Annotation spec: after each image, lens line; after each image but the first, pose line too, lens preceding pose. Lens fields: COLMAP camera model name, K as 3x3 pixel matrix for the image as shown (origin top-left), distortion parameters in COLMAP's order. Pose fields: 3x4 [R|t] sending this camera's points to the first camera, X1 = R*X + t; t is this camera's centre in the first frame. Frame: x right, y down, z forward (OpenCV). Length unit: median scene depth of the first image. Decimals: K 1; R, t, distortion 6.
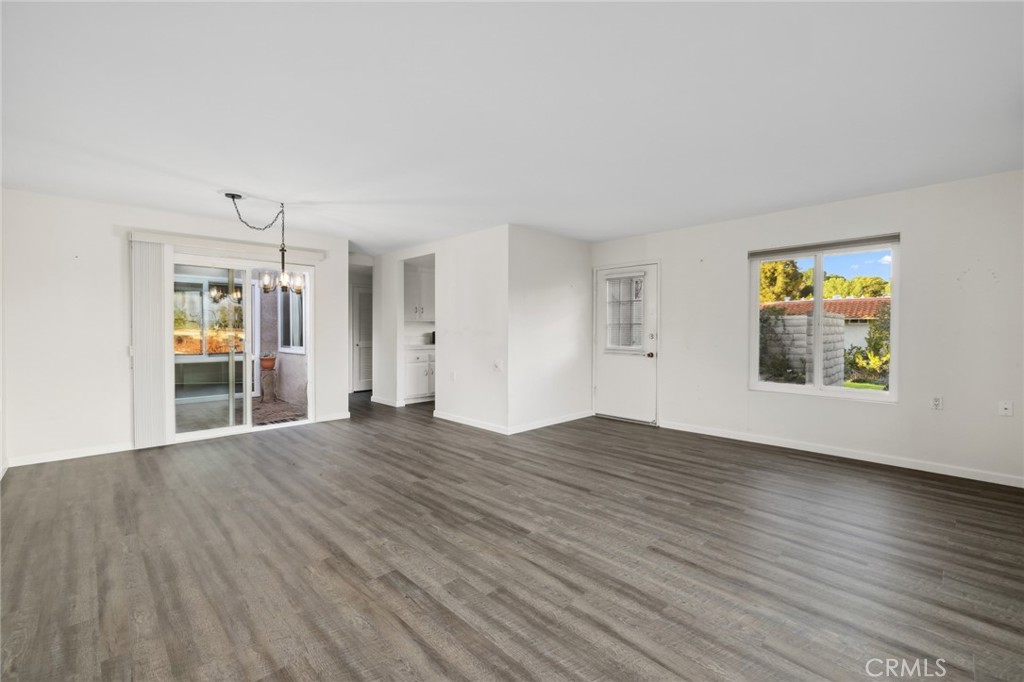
lens RADIAL K [[438.4, 0, 504.2], [0, 438.4, 337.2], [0, 0, 1]] dist [0.000701, 0.000028]
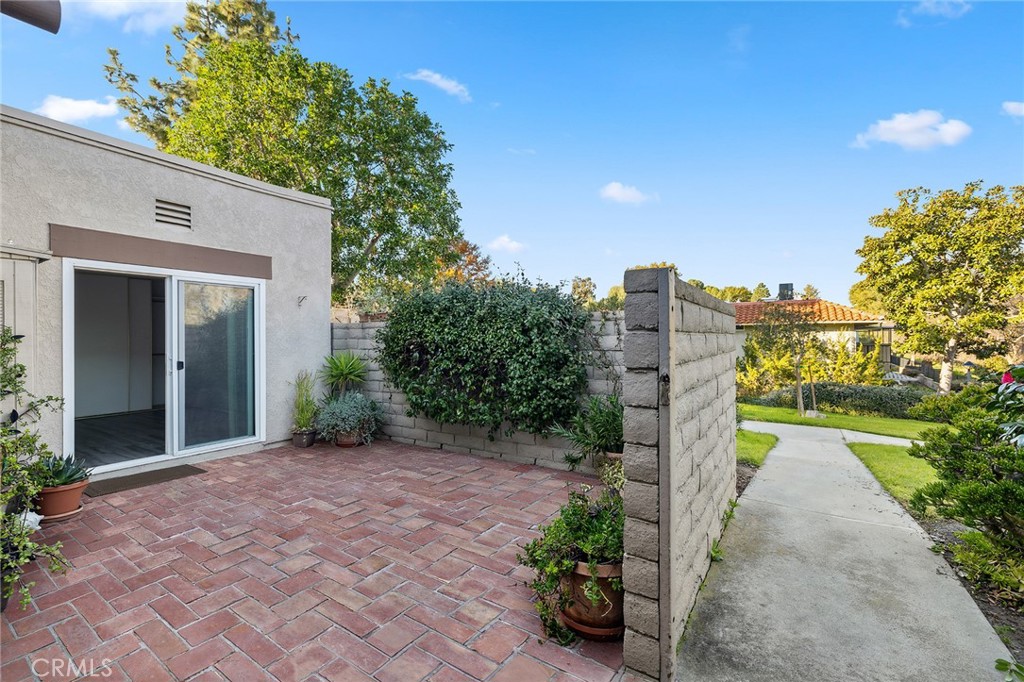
lens RADIAL K [[438.4, 0, 504.2], [0, 438.4, 337.2], [0, 0, 1]] dist [0.000701, 0.000028]
pose [[0.978954, -0.004394, 0.204031, 0.174781], [0.007961, 0.999829, -0.016663, -0.006109], [-0.203923, 0.017937, 0.978823, 0.235531]]
